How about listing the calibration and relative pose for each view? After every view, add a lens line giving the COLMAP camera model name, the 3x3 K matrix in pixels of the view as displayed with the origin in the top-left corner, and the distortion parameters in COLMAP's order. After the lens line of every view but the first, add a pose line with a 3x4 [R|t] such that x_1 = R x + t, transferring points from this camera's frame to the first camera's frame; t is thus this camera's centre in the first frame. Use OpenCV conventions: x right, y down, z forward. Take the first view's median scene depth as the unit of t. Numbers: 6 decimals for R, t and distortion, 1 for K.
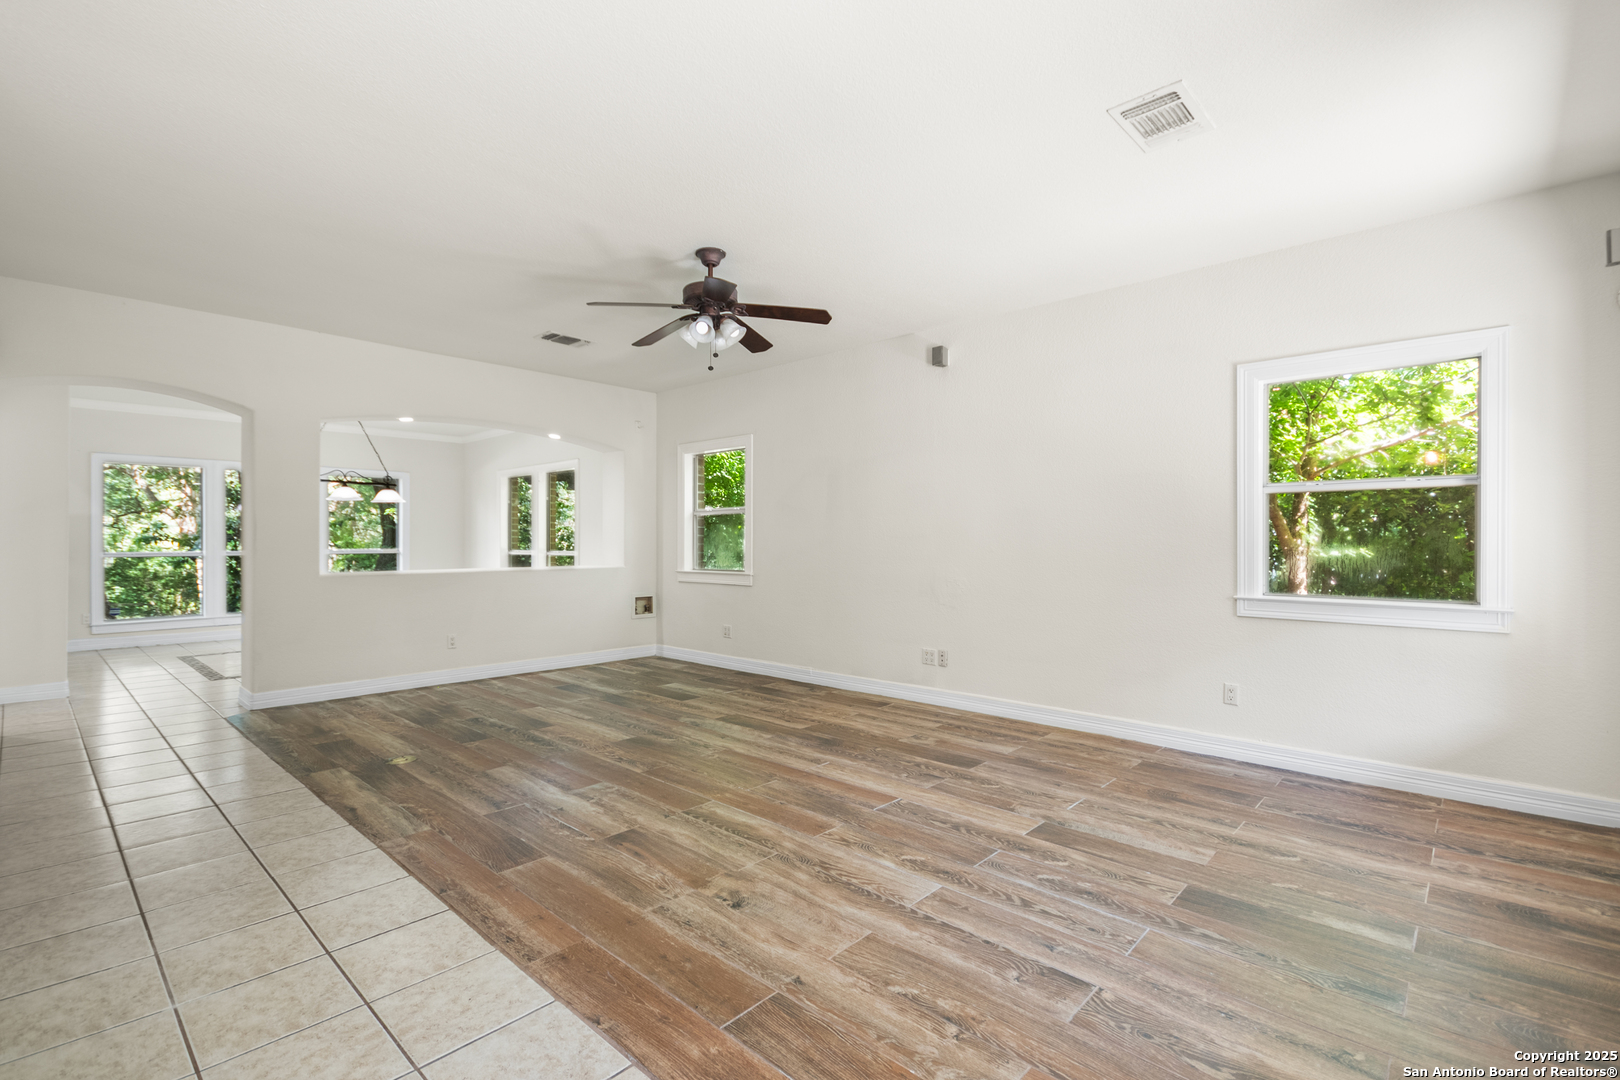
lens RADIAL K [[732.6, 0, 810.0], [0, 732.6, 540.0], [0, 0, 1]] dist [-0.001444, -0.000540]
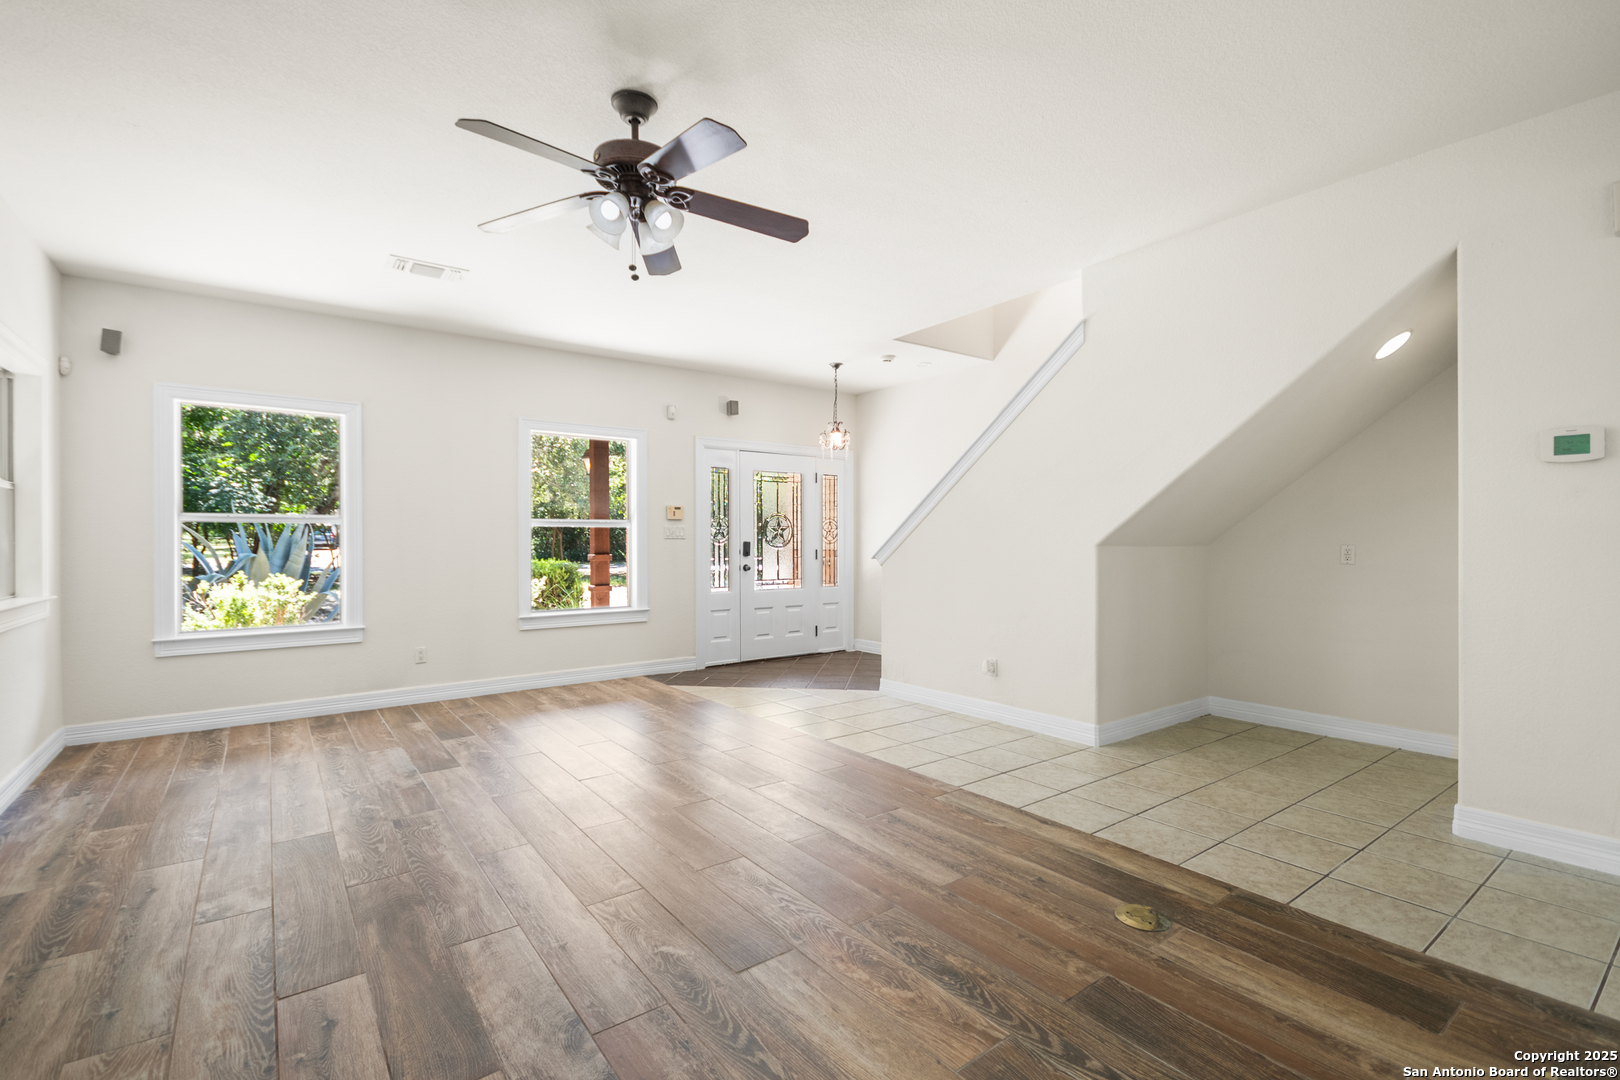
lens RADIAL K [[732.6, 0, 810.0], [0, 732.6, 540.0], [0, 0, 1]] dist [-0.001444, -0.000540]
pose [[-0.982887, 0.002087, 0.184197, -0.446106], [0.001896, 0.999997, -0.001214, 0.005833], [-0.184199, -0.000844, -0.982889, 1.754877]]
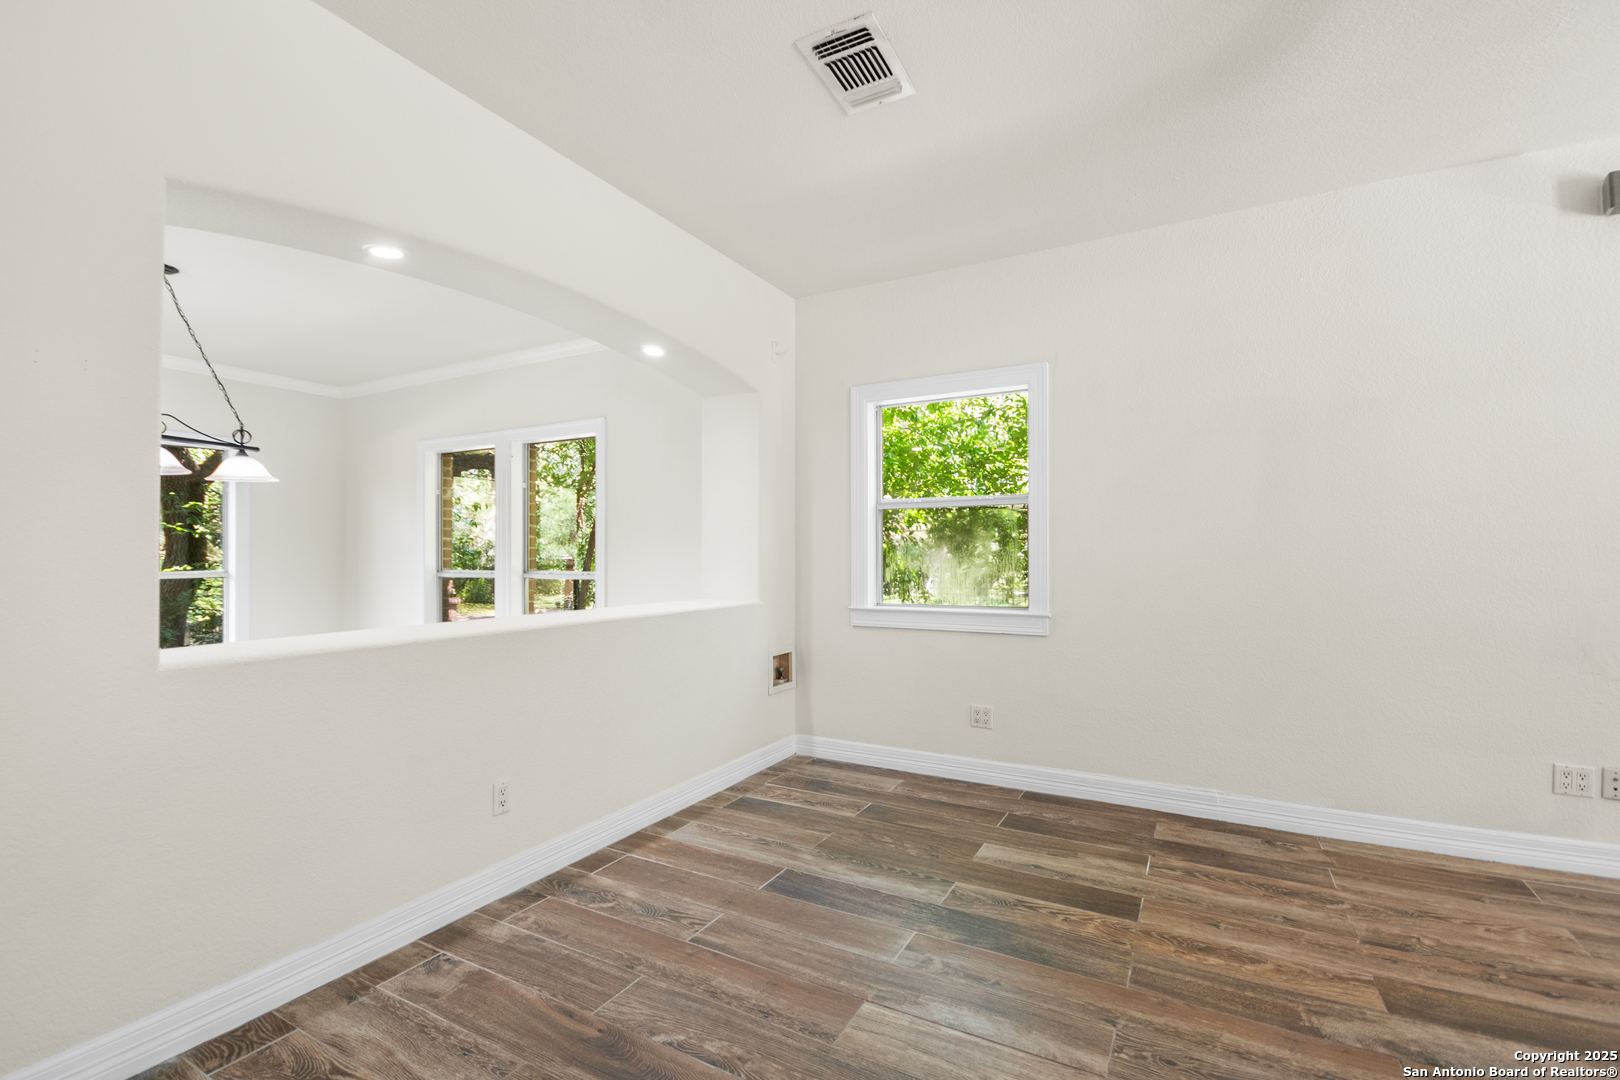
lens RADIAL K [[719.0, 0, 797.6], [0, 719.0, 544.8], [0, 0, 1]] dist [0.020853, -0.015659]
pose [[0.973947, 0.000681, 0.226776, -0.703172], [0.002289, 0.999915, -0.012832, 0.000909], [-0.226765, 0.013017, 0.973862, 0.934292]]
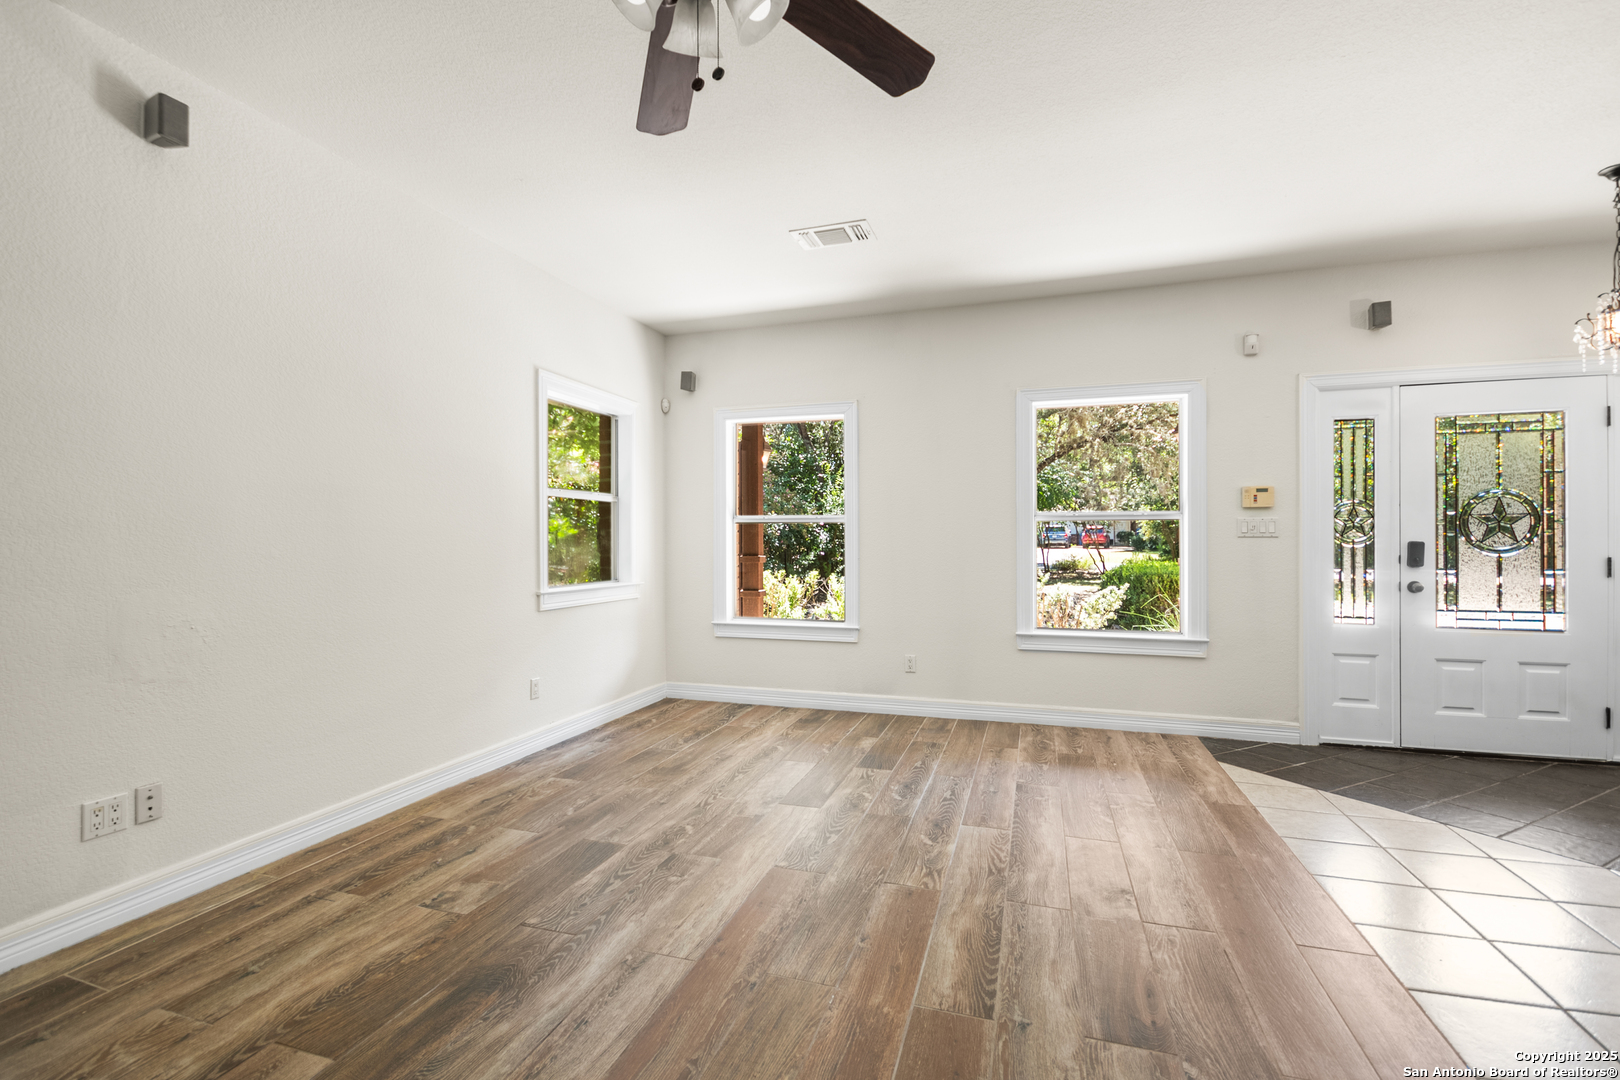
lens RADIAL K [[719.0, 0, 797.6], [0, 719.0, 544.8], [0, 0, 1]] dist [0.020853, -0.015659]
pose [[-0.412563, -0.003873, 0.910921, -0.541992], [0.000064, 0.999991, 0.004281, 0.007274], [-0.910929, 0.001825, -0.412559, 1.199425]]
